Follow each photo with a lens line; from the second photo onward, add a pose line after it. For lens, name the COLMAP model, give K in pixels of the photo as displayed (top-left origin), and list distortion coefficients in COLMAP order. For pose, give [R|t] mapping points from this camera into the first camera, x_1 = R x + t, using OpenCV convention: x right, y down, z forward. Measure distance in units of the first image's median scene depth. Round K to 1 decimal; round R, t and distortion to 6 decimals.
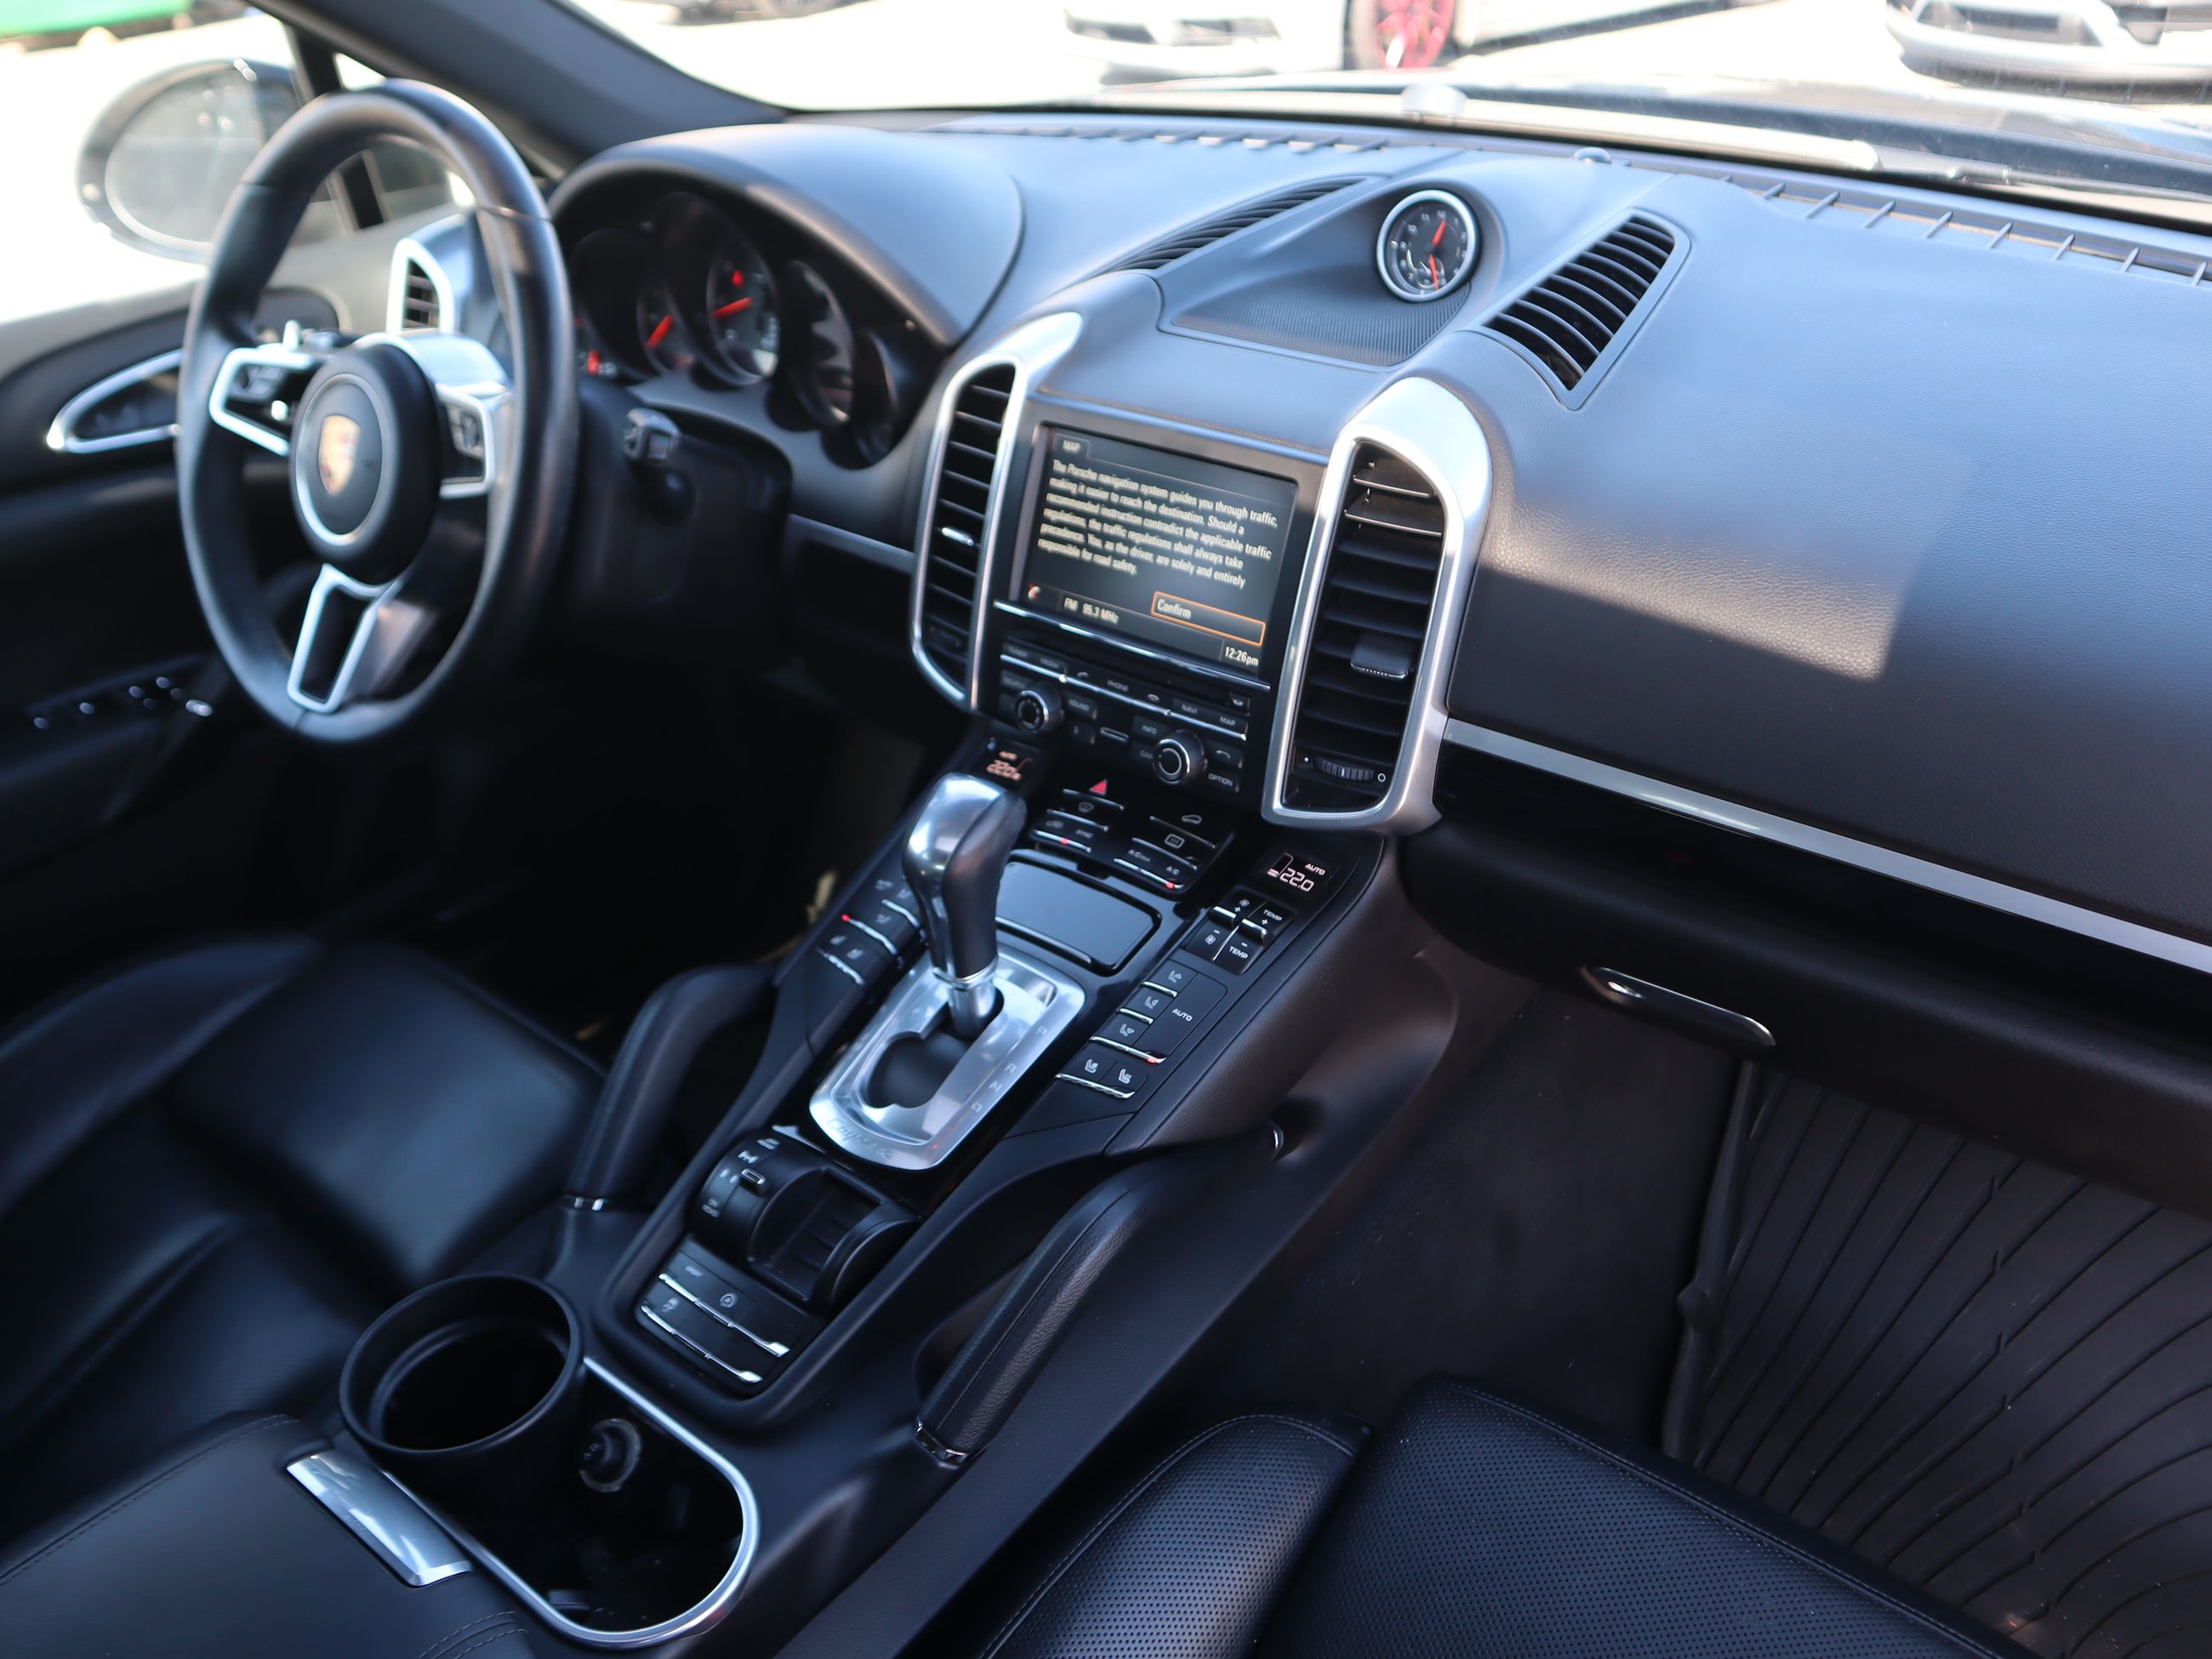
lens RADIAL K [[1834.4, 0, 1106.0], [0, 1834.4, 829.5], [0, 0, 1]] dist [-0.007085, -0.001918]
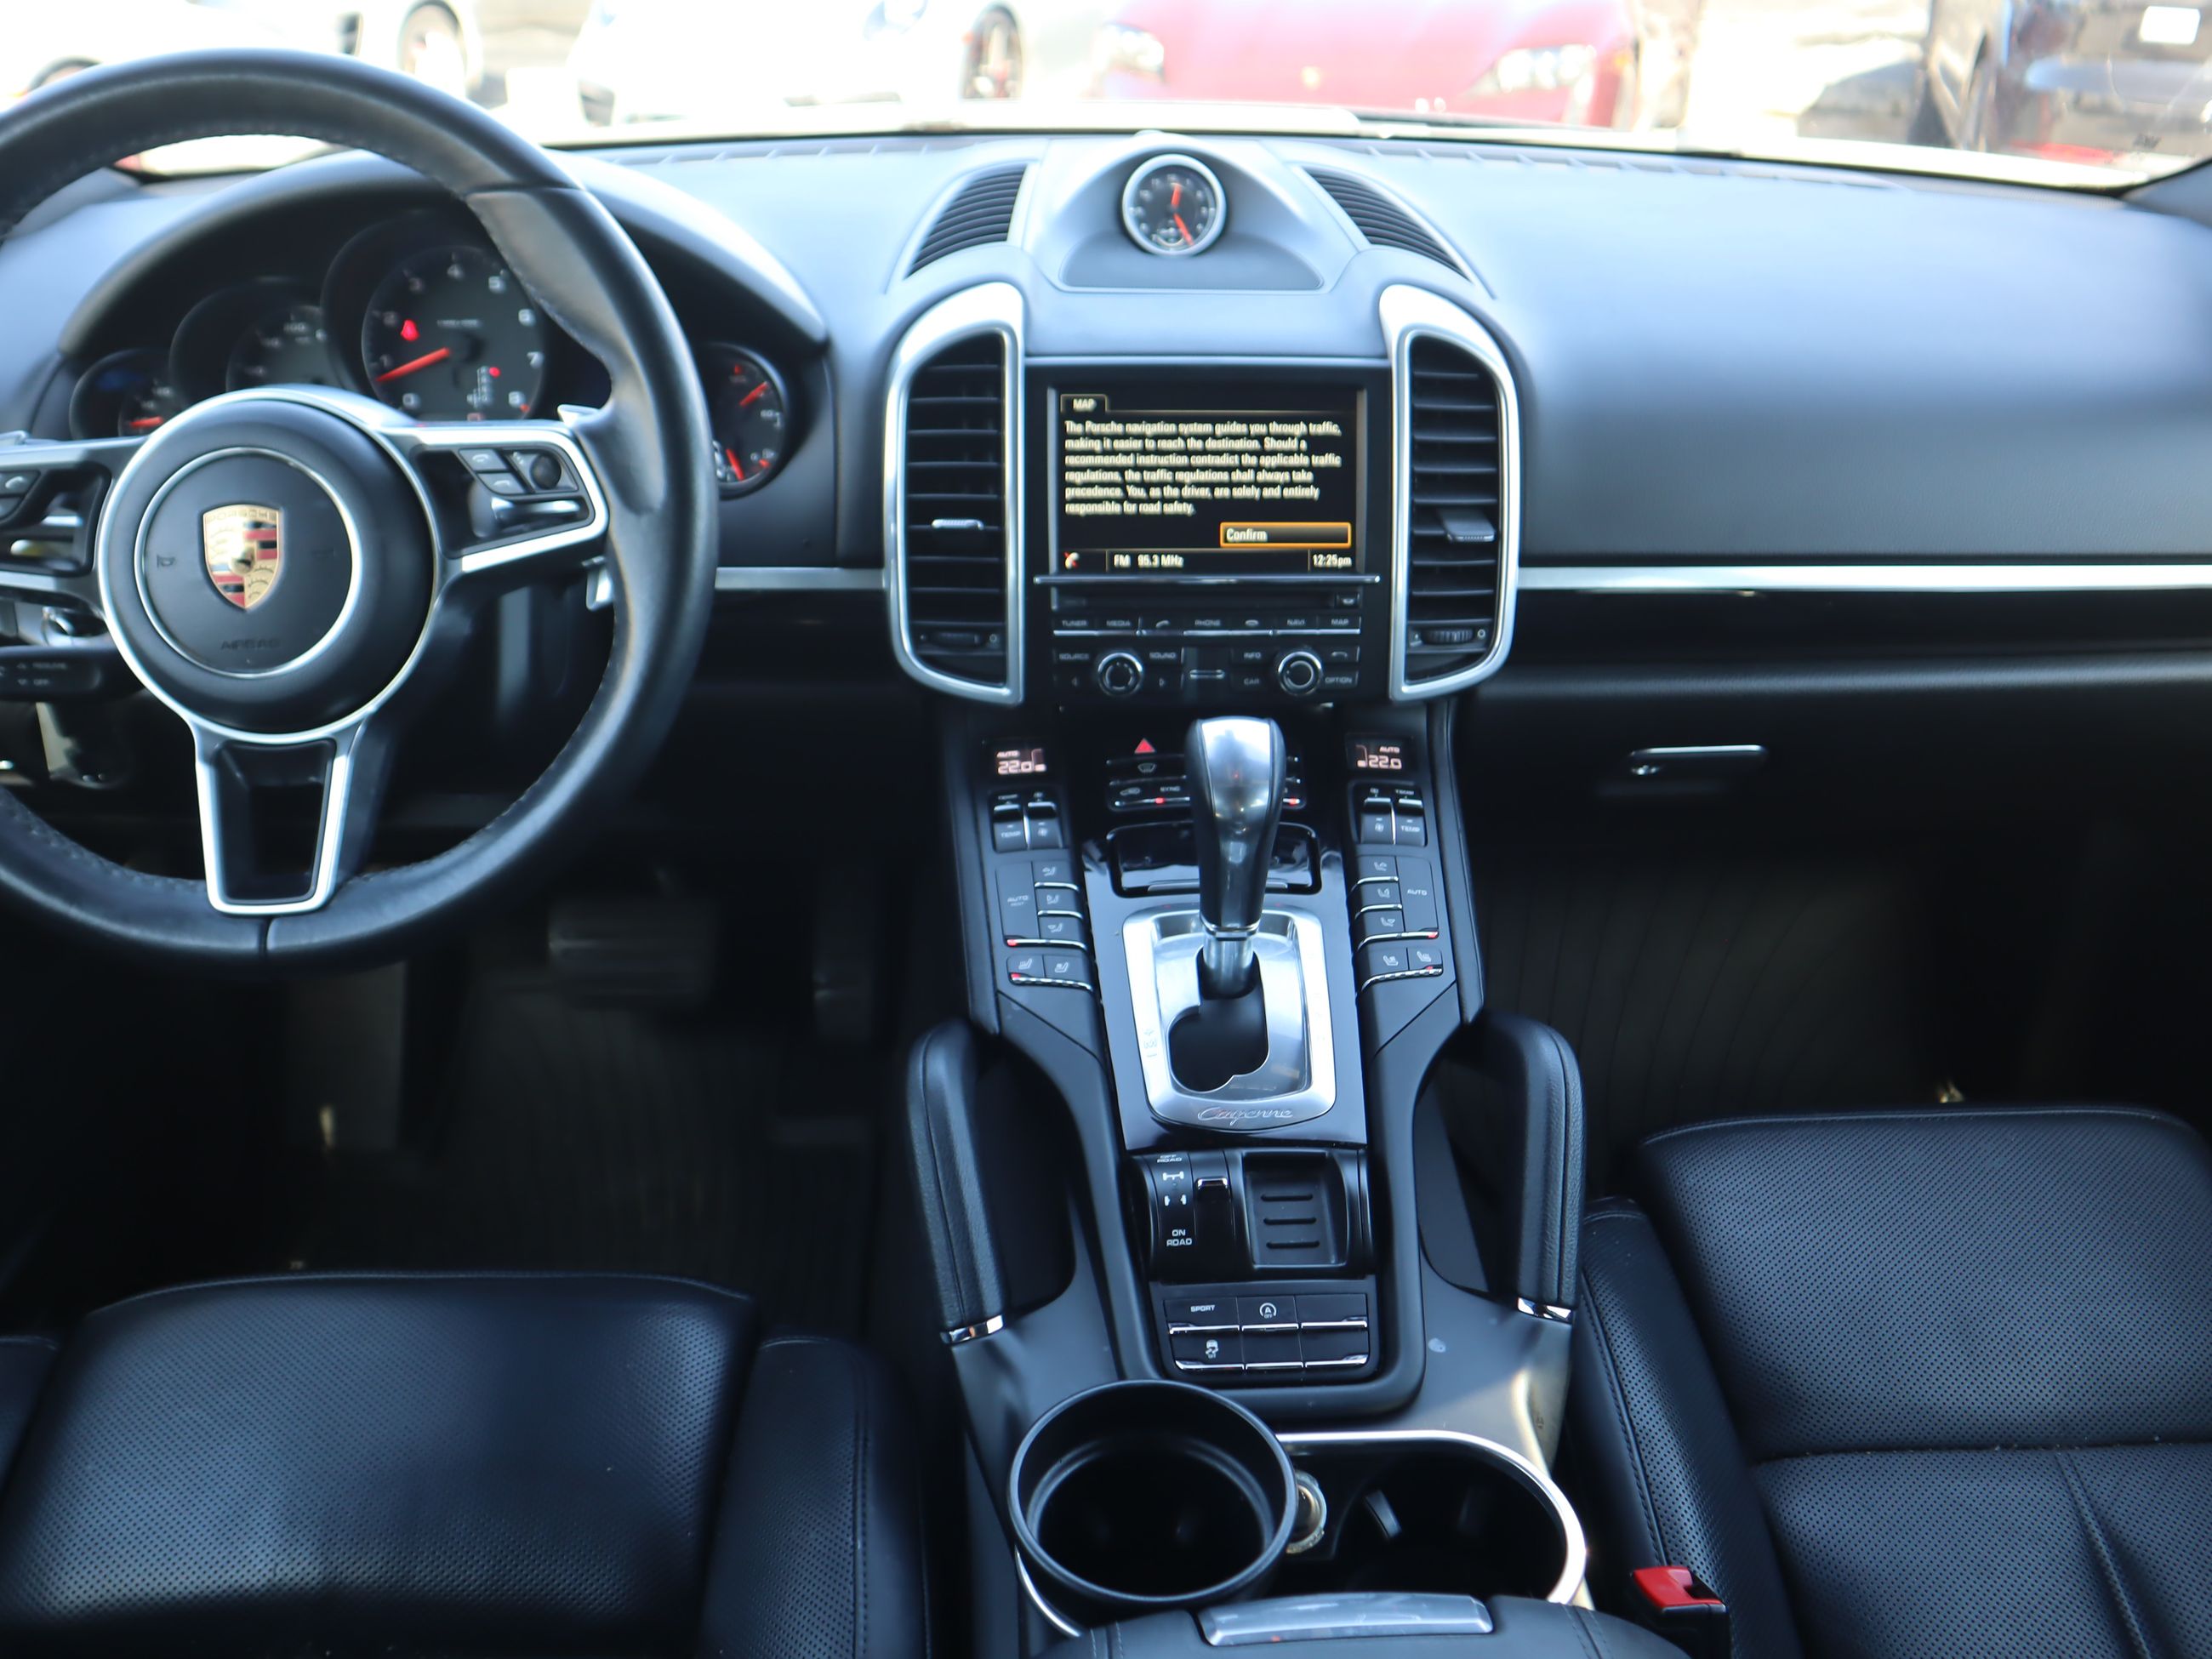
lens RADIAL K [[1834.4, 0, 1106.0], [0, 1834.4, 829.5], [0, 0, 1]] dist [-0.007085, -0.001918]
pose [[0.732525, -0.264892, 0.627088, -0.705616], [0.309586, 0.950043, 0.039675, -0.028510], [-0.606270, 0.165074, 0.777938, 0.273949]]
